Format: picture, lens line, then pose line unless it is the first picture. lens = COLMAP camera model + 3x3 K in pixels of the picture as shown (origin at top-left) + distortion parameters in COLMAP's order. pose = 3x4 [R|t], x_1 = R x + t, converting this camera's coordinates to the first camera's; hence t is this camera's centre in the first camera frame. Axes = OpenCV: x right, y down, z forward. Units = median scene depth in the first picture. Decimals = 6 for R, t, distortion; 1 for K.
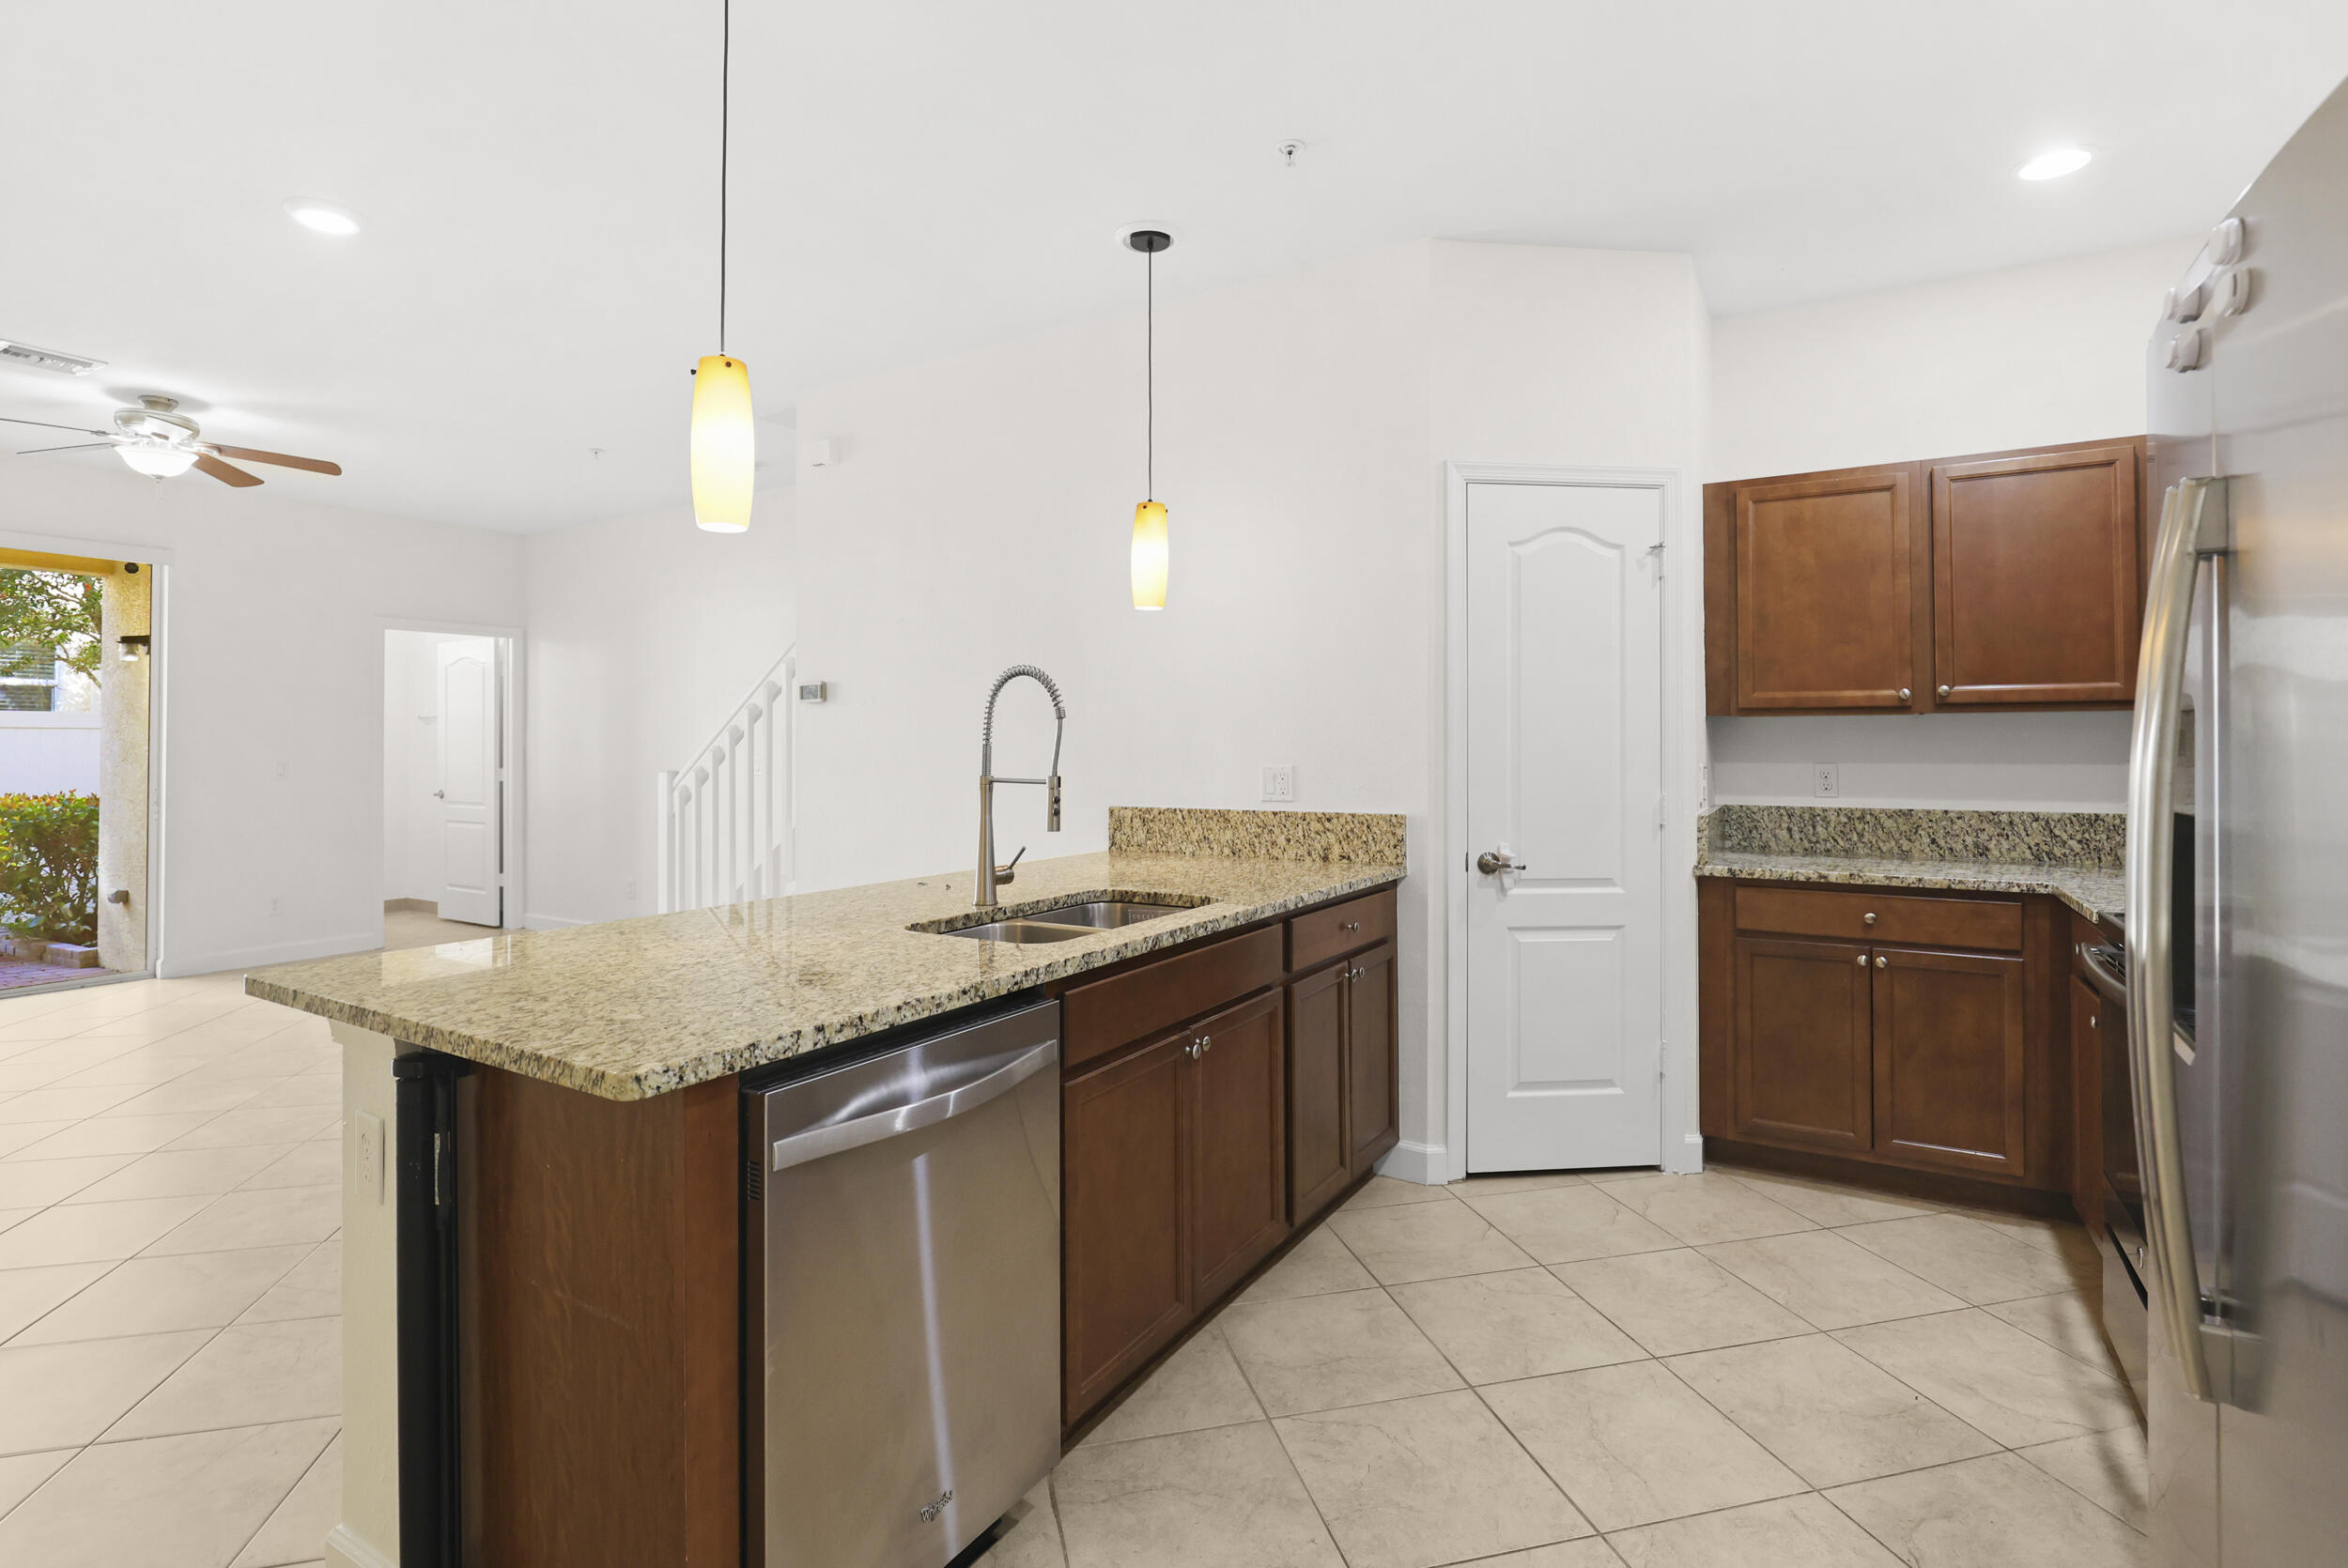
lens RADIAL K [[1088.5, 0, 1175.3], [0, 1088.5, 722.8], [0, 0, 1]] dist [-0.016820, 0.004490]
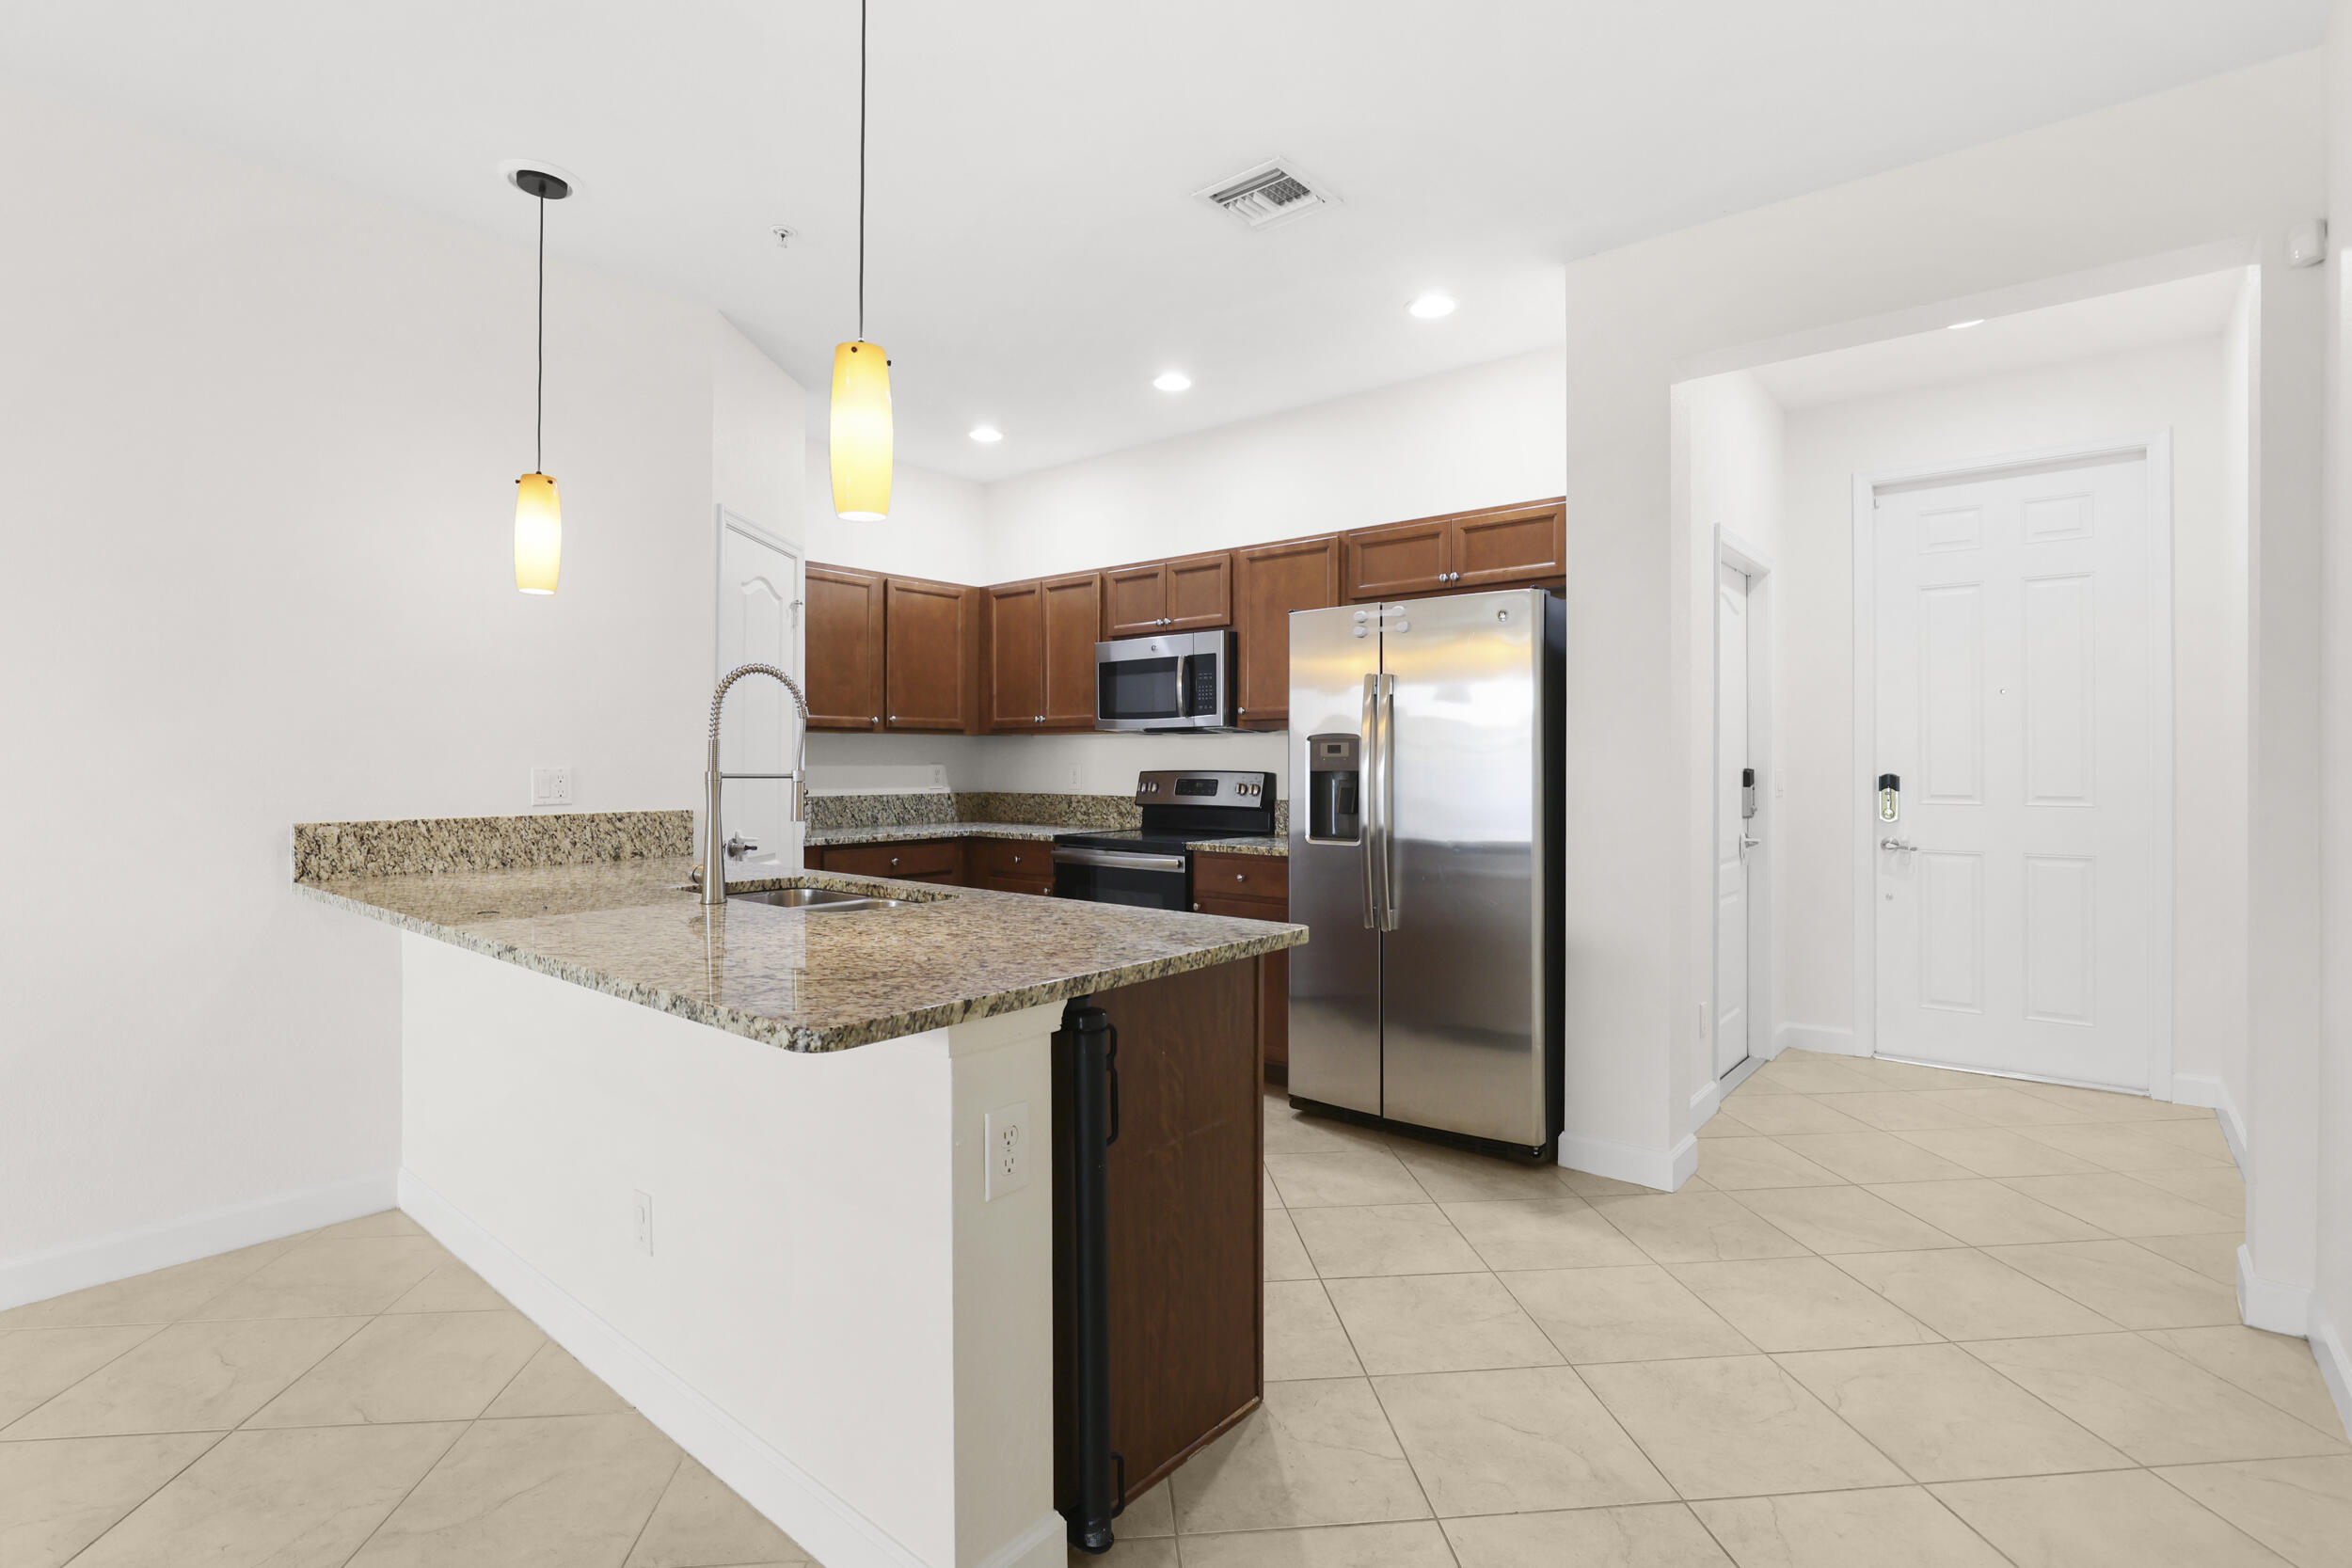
lens RADIAL K [[1090.4, 0, 1152.2], [0, 1090.4, 768.5], [0, 0, 1]] dist [-0.016820, 0.004490]
pose [[0.171854, -0.003503, 0.985116, -0.850979], [-0.021007, 0.999753, 0.007220, 0.024490], [-0.984898, -0.021936, 0.171738, 0.350836]]
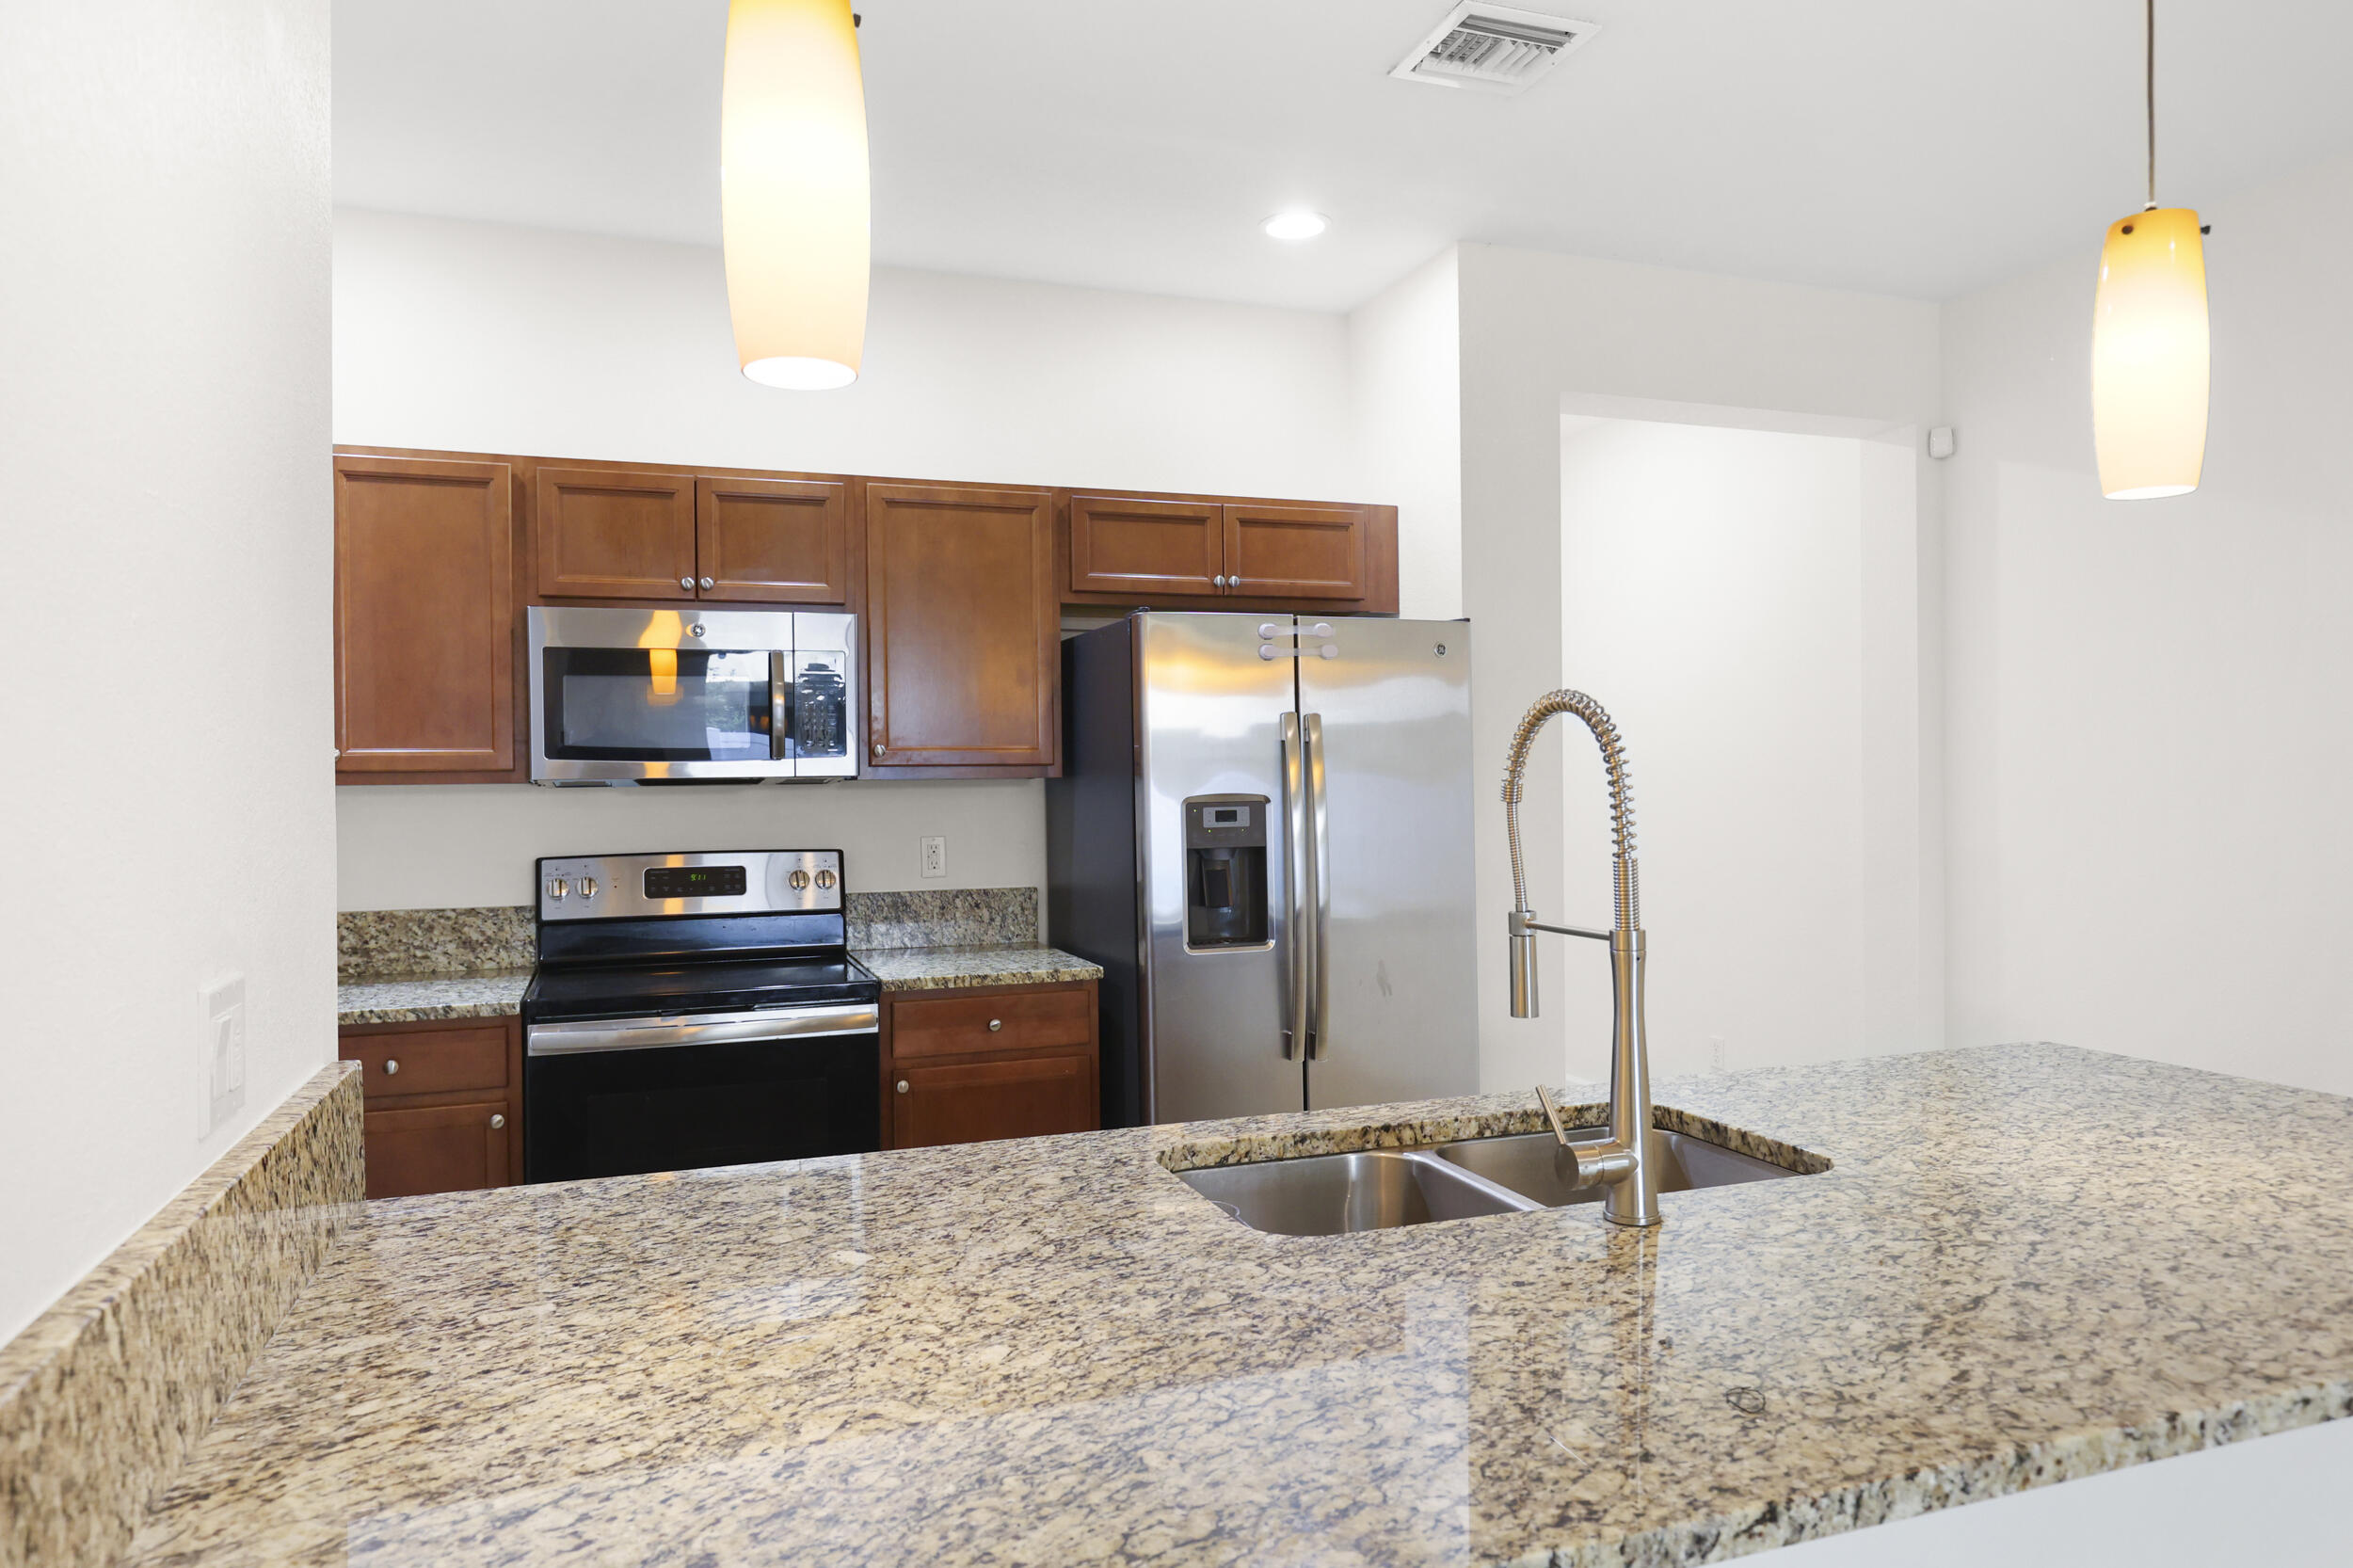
lens RADIAL K [[1515.0, 0, 1147.9], [0, 1515.0, 784.8], [0, 0, 1]] dist [0.001466, 0.000482]
pose [[-0.757915, 0.009279, 0.652287, -0.359065], [0.001246, 0.999918, -0.012777, -0.001001], [-0.652352, -0.008871, -0.757864, 1.265833]]
